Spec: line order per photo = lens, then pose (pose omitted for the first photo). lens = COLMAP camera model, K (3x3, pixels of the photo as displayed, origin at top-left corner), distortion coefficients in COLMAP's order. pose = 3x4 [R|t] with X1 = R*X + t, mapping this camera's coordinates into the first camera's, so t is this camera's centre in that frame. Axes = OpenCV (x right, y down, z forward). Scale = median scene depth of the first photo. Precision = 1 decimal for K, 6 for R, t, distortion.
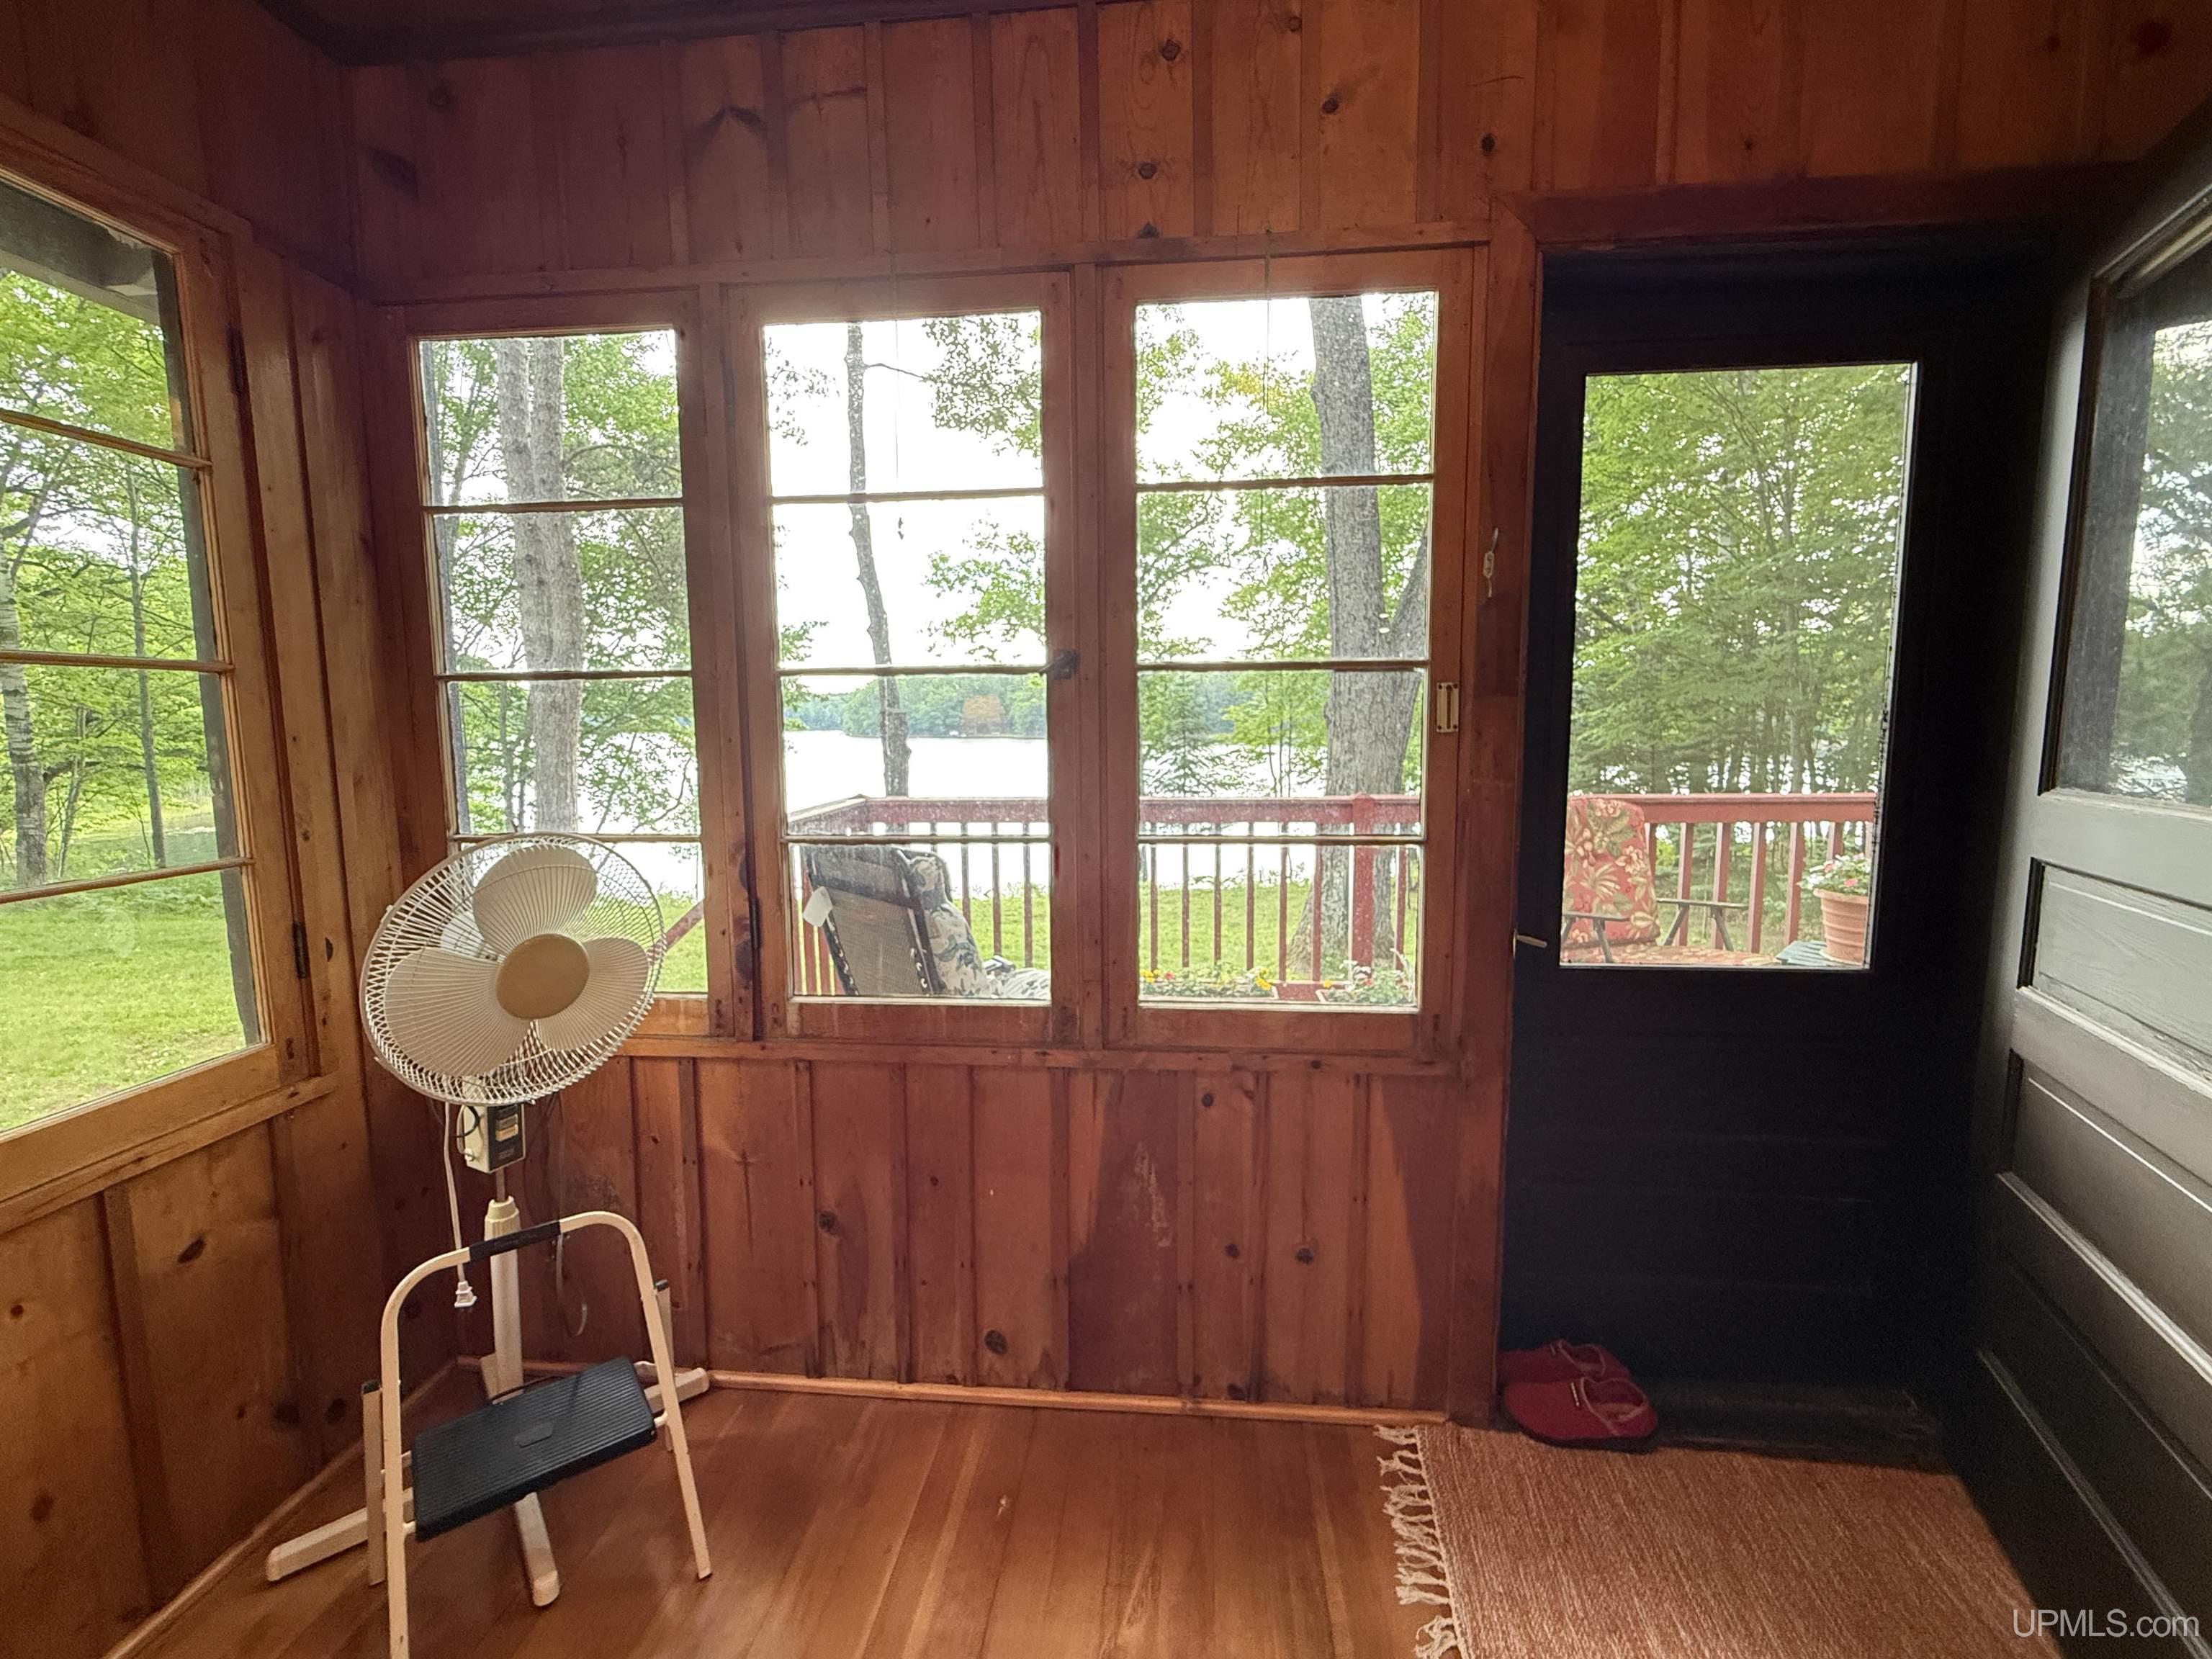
lens RADIAL K [[942.5, 0, 1112.2], [0, 942.5, 827.4], [0, 0, 1]] dist [-0.000275, 0.000498]
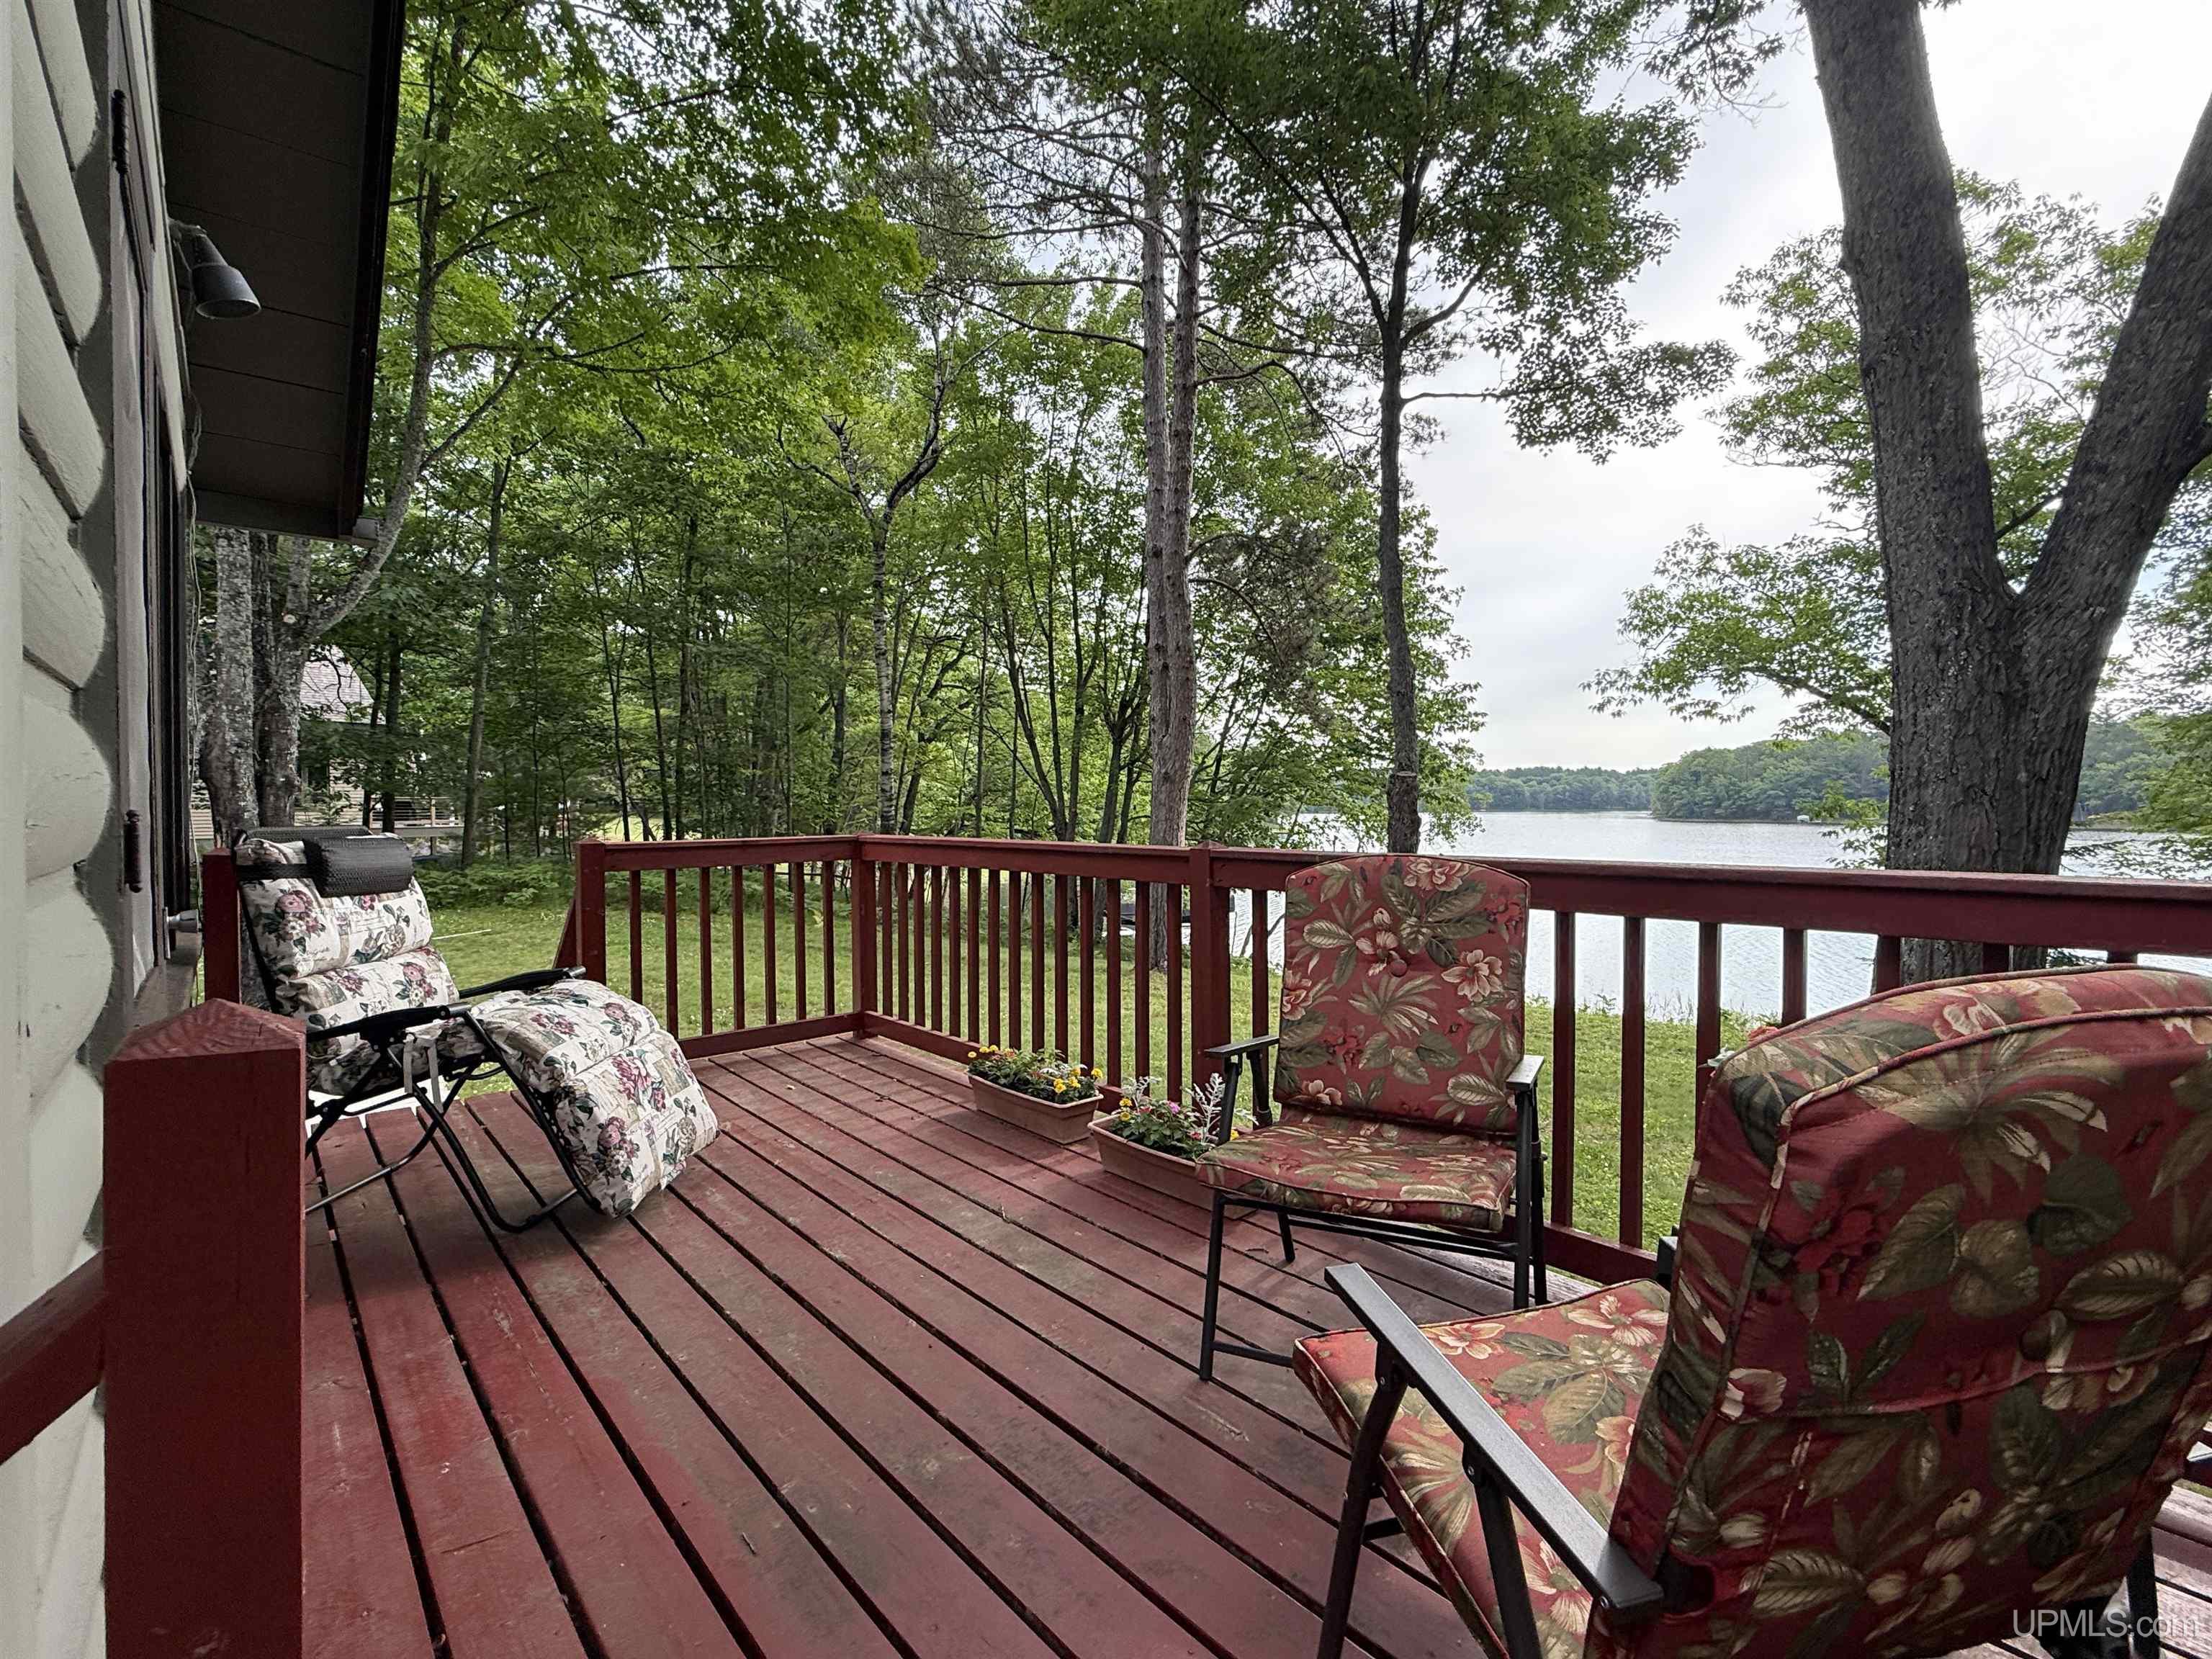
lens RADIAL K [[1018.5, 0, 1106.0], [0, 1018.5, 829.5], [0, 0, 1]] dist [0.001342, 0.000324]
pose [[0.717026, 0.022696, -0.696677, 1.731475], [-0.081314, 0.995369, -0.051263, -0.001524], [0.692288, 0.093407, 0.715551, 0.936713]]
